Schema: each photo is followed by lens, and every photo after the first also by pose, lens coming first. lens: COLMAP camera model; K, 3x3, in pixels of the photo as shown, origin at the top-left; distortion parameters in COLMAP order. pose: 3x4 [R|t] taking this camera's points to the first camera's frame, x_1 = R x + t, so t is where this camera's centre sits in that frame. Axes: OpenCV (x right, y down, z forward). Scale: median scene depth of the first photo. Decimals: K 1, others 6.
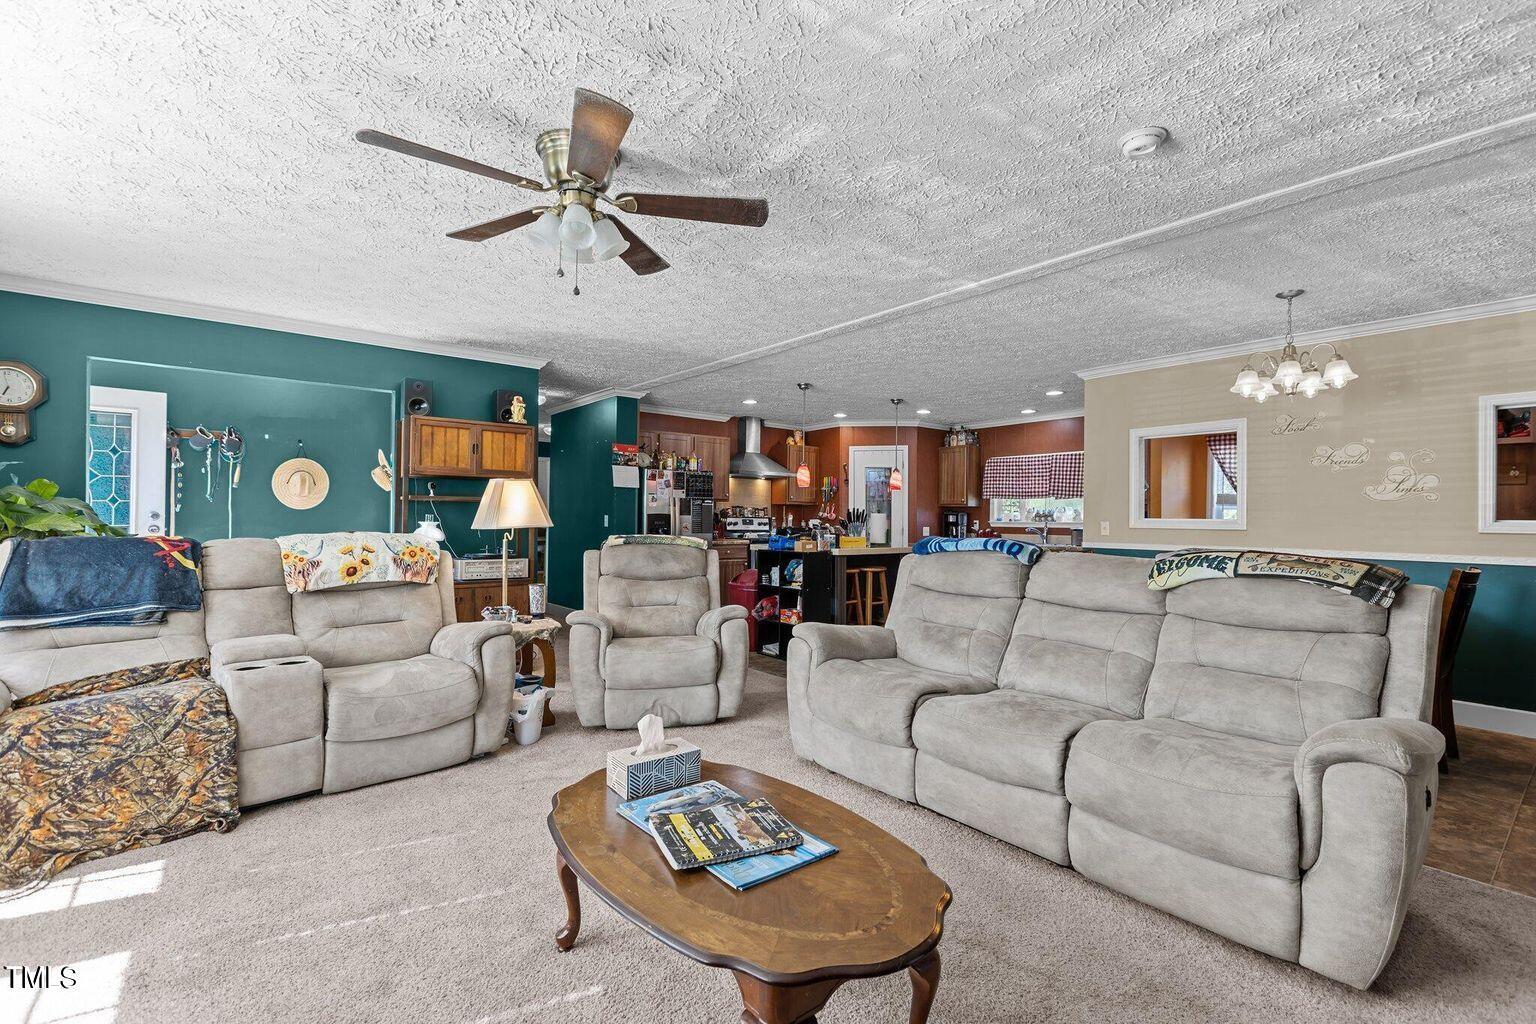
lens RADIAL K [[693.0, 0, 765.8], [0, 693.0, 515.0], [0, 0, 1]] dist [0.003884, -0.000851]
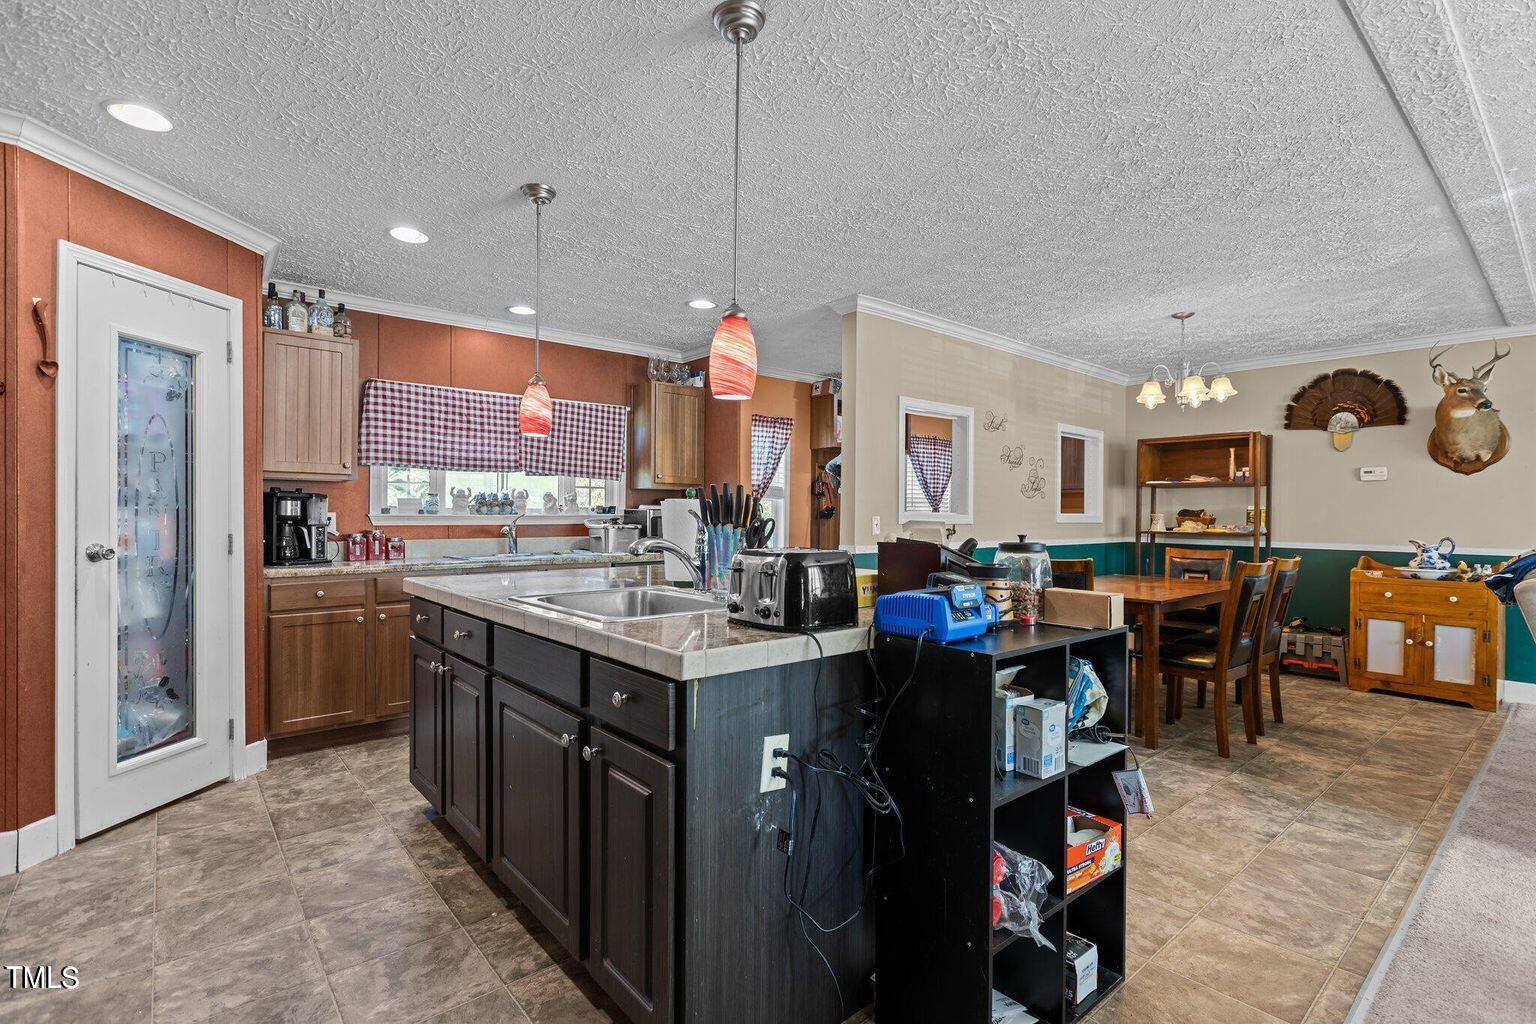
lens RADIAL K [[722.5, 0, 766.8], [0, 722.5, 511.3], [0, 0, 1]] dist [-0.002052, -0.001009]
pose [[-0.037265, -0.007817, 0.999275, -0.176131], [-0.012644, 0.999893, 0.007350, 0.000137], [-0.999225, -0.012360, -0.037360, 0.766672]]
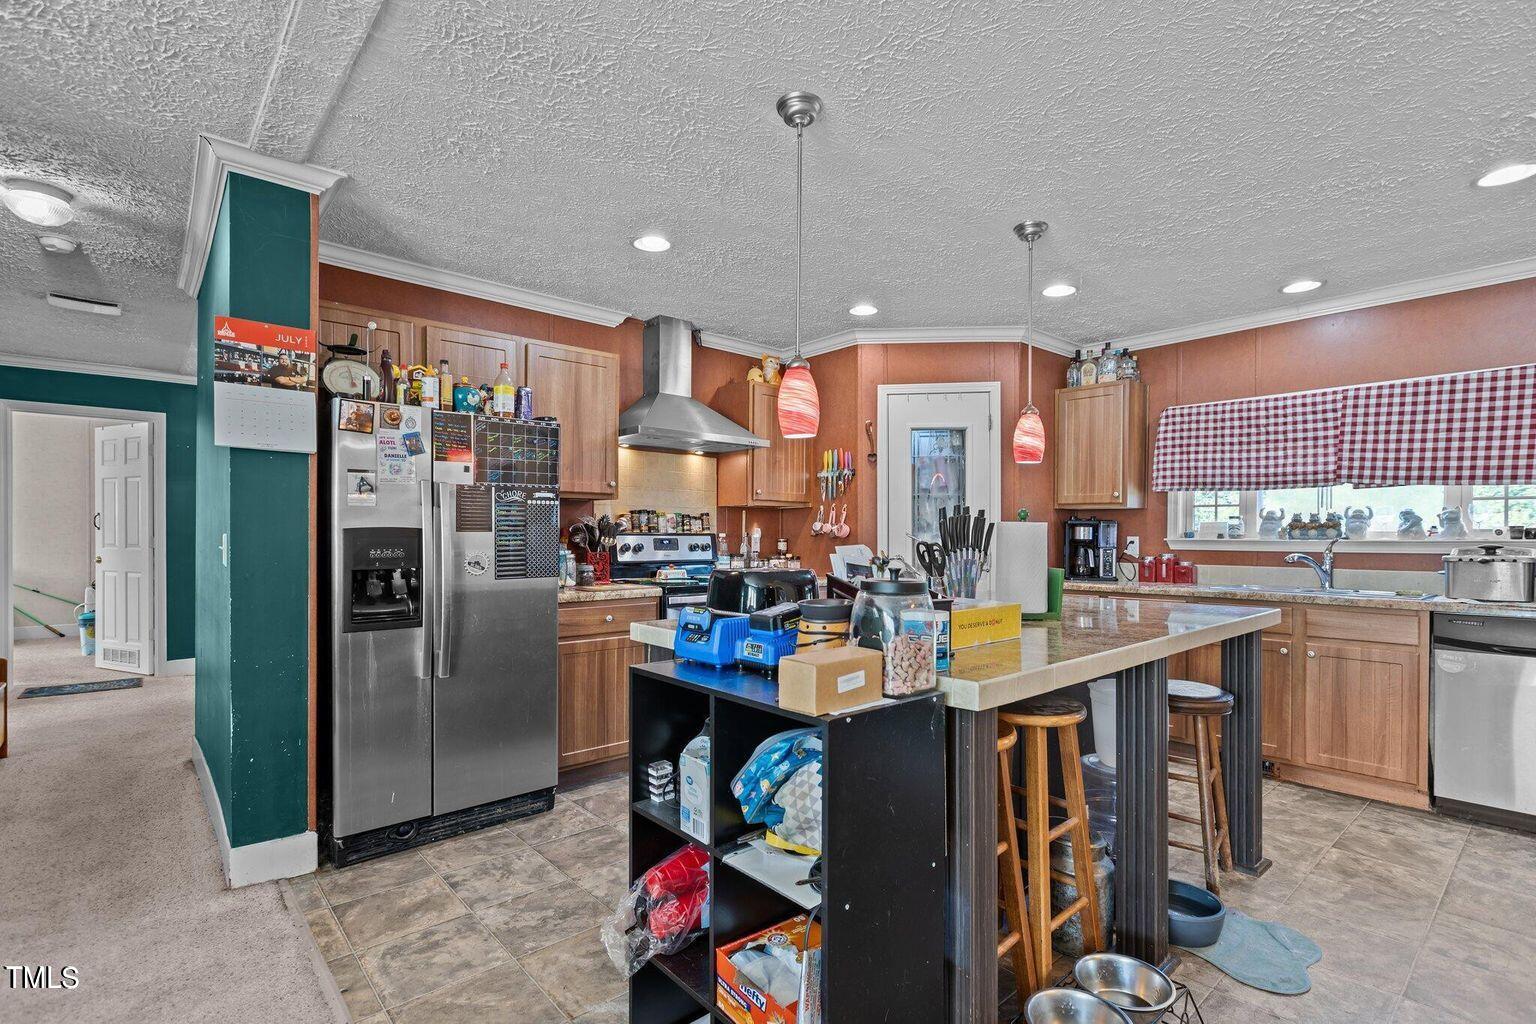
lens RADIAL K [[722.5, 0, 766.7], [0, 722.5, 528.2], [0, 0, 1]] dist [-0.002052, -0.001009]
pose [[0.998705, -0.007506, 0.050320, 0.017992], [0.007492, 0.999972, 0.000463, -0.000403], [-0.050322, -0.000085, 0.998733, 0.520357]]
